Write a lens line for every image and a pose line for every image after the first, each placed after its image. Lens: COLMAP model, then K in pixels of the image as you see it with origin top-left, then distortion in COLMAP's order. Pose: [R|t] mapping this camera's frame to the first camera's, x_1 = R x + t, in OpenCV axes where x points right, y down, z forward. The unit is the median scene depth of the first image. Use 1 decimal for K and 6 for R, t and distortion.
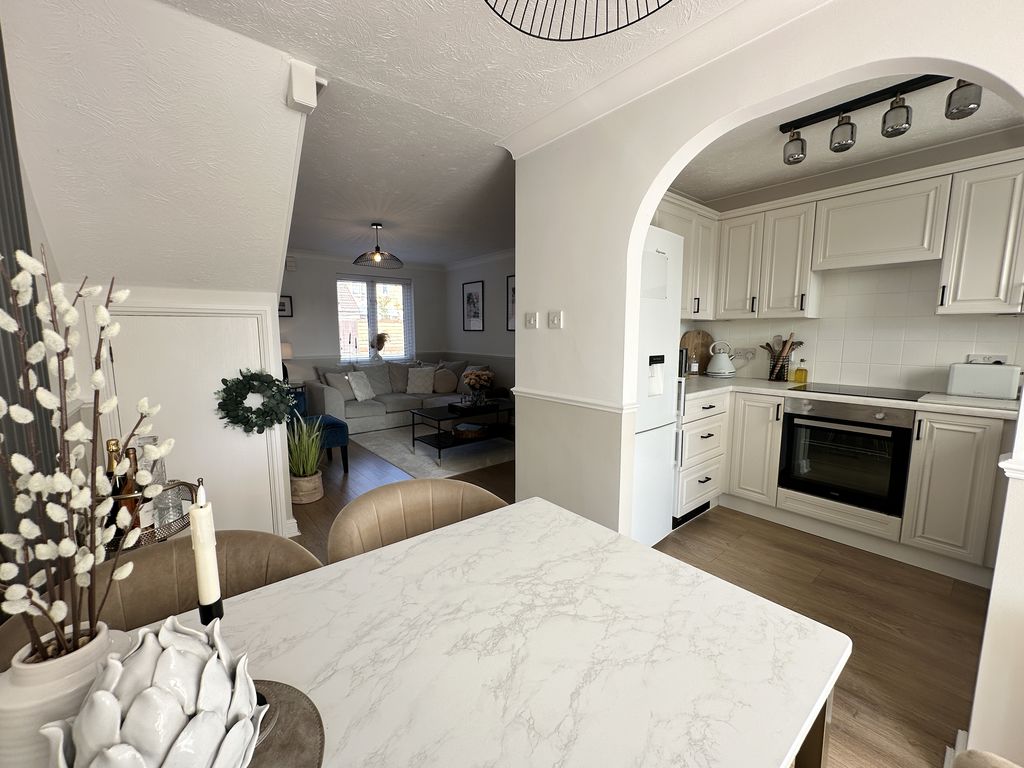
lens RADIAL K [[415.2, 0, 509.4], [0, 415.2, 381.9], [0, 0, 1]] dist [-0.006309, 0.001192]
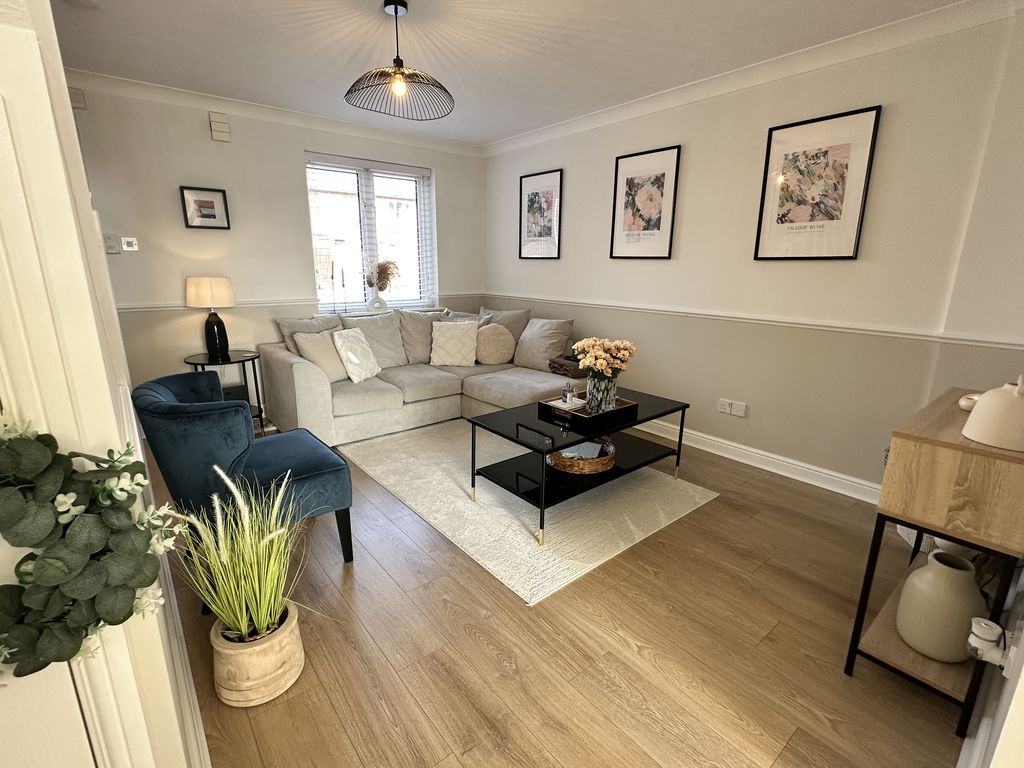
lens RADIAL K [[485.2, 0, 510.5], [0, 485.2, 386.0], [0, 0, 1]] dist [-0.006311, 0.000520]
pose [[0.999960, 0.008771, 0.001831, -0.151342], [-0.008932, 0.991973, 0.126136, -0.034936], [-0.000710, -0.126147, 0.992011, 0.341478]]
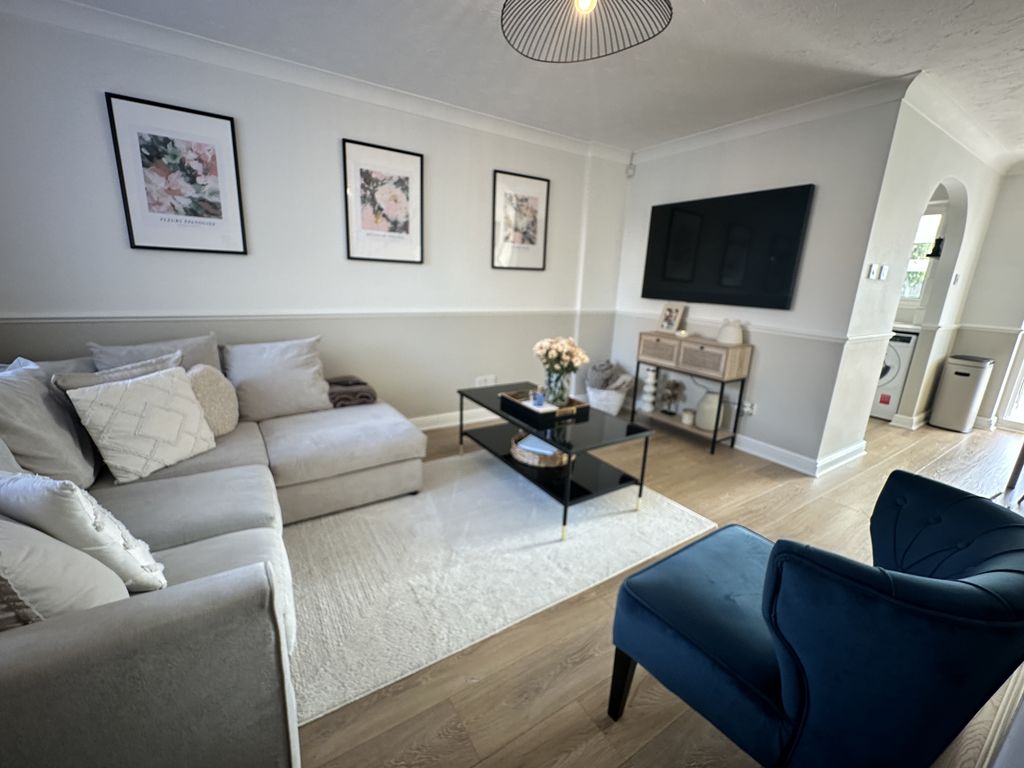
lens RADIAL K [[415.2, 0, 513.5], [0, 415.2, 381.9], [0, 0, 1]] dist [-0.006309, 0.001192]
pose [[0.114523, -0.240507, 0.963868, -0.520472], [0.079265, 0.969370, 0.232462, -0.087273], [-0.990253, 0.049779, 0.130079, 0.804307]]
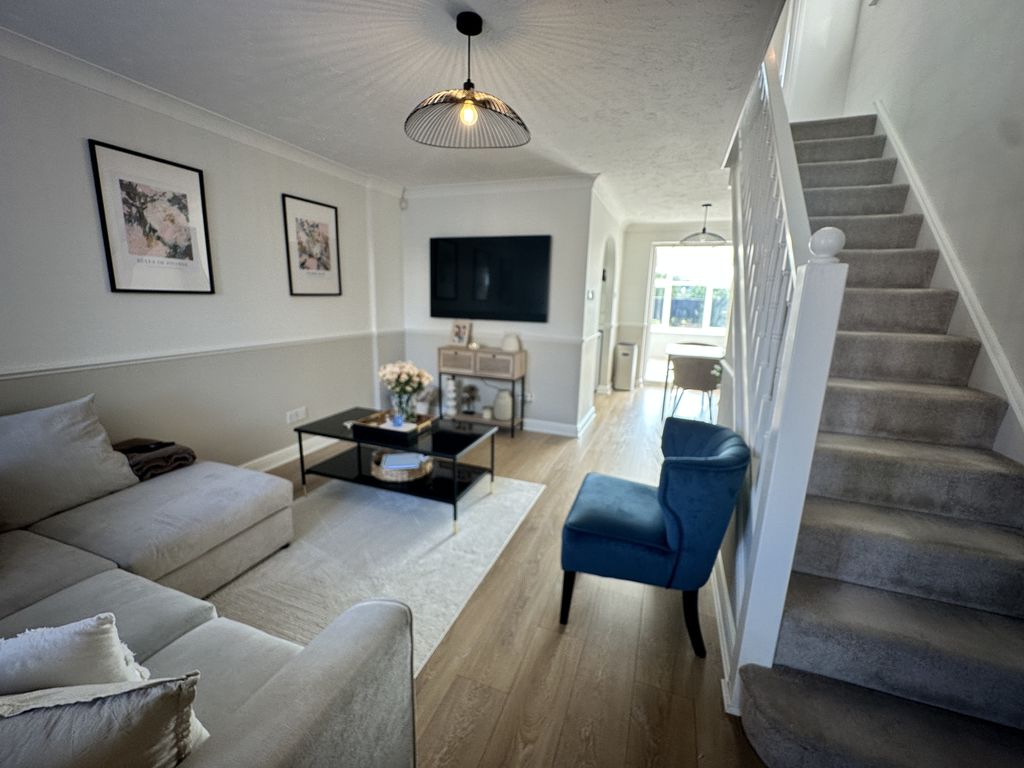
lens RADIAL K [[415.2, 0, 508.7], [0, 415.2, 382.1], [0, 0, 1]] dist [-0.006309, 0.001192]
pose [[-0.495427, -0.193244, 0.846882, -0.558693], [0.076618, 0.961419, 0.264201, -0.124463], [-0.865264, 0.195779, -0.461507, 0.938902]]
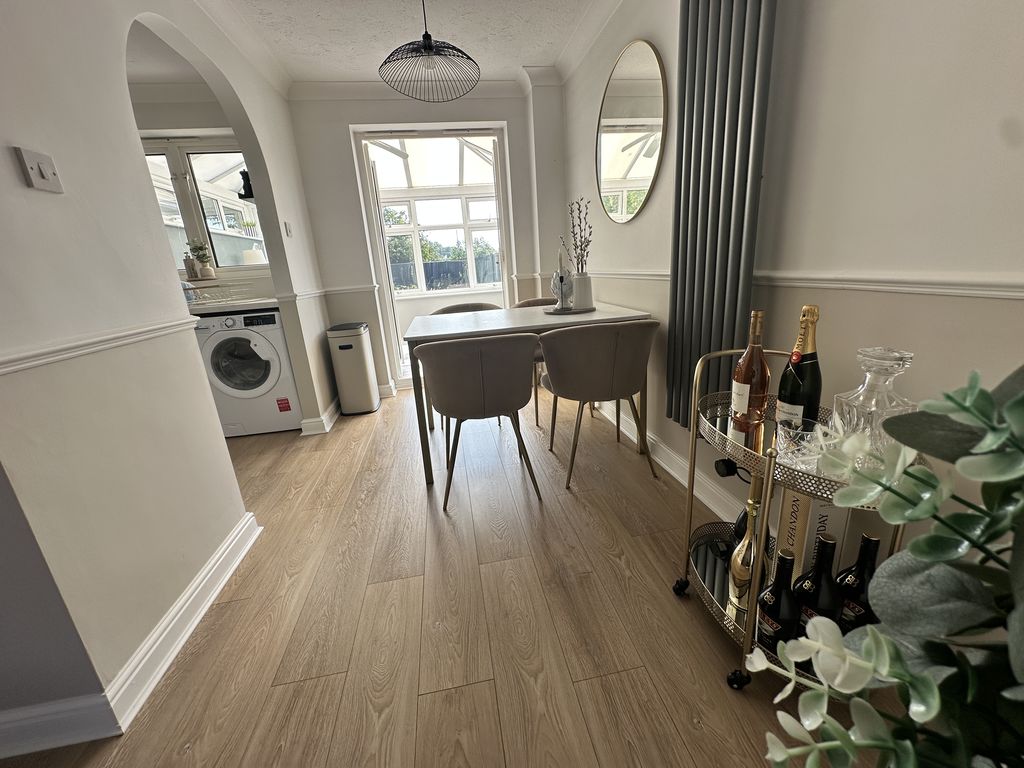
lens RADIAL K [[415.2, 0, 514.6], [0, 415.2, 386.2], [0, 0, 1]] dist [-0.006309, 0.001192]
pose [[-0.871505, -0.082794, 0.483347, -0.237126], [0.123232, 0.917040, 0.379277, -0.015429], [-0.474651, 0.390106, -0.789002, 0.498973]]
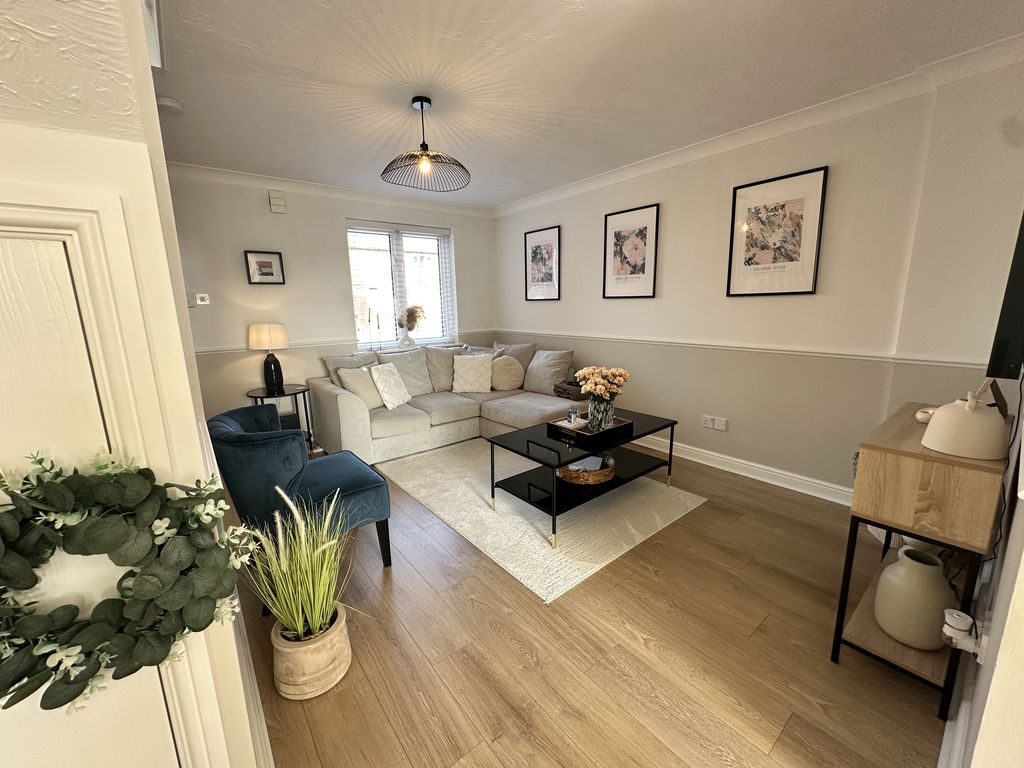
lens RADIAL K [[415.2, 0, 511.0], [0, 415.2, 383.5], [0, 0, 1]] dist [-0.006309, 0.001192]
pose [[0.999702, -0.017791, -0.016697, -0.155612], [0.018919, 0.997368, 0.069997, -0.038412], [0.015408, -0.070292, 0.997407, 0.340323]]
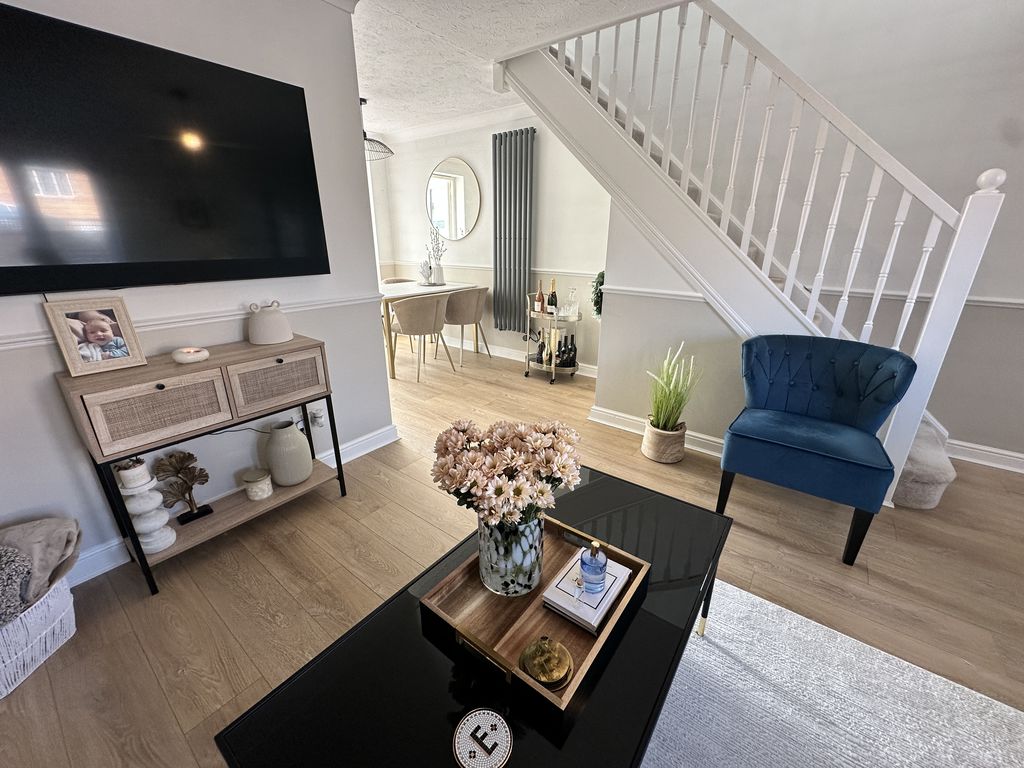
lens RADIAL K [[415.2, 0, 510.5], [0, 415.2, 384.2], [0, 0, 1]] dist [-0.006309, 0.001192]
pose [[-0.972676, 0.074821, -0.219780, -0.023576], [-0.030812, 0.896672, 0.441623, -0.109242], [0.230113, 0.436327, -0.869866, 0.946198]]
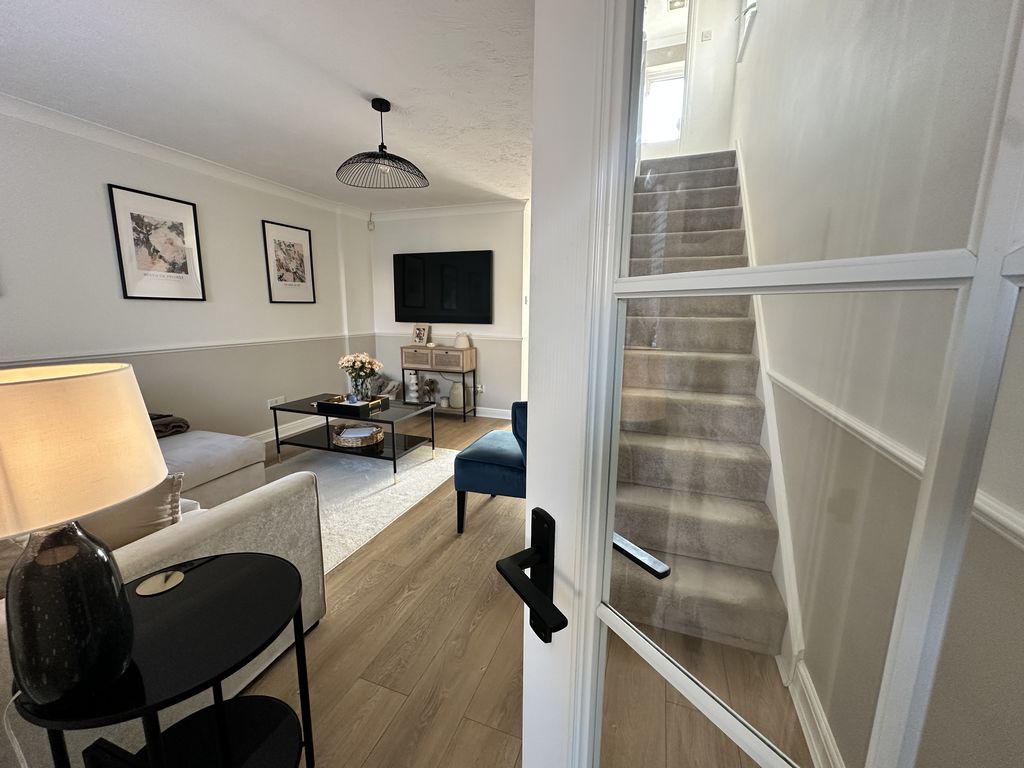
lens RADIAL K [[415.2, 0, 511.8], [0, 415.2, 382.1], [0, 0, 1]] dist [-0.006309, 0.001192]
pose [[-0.509548, -0.157886, 0.845832, -0.719000], [0.092290, 0.967321, 0.236161, -0.108219], [-0.855478, 0.198397, -0.478326, 0.922136]]
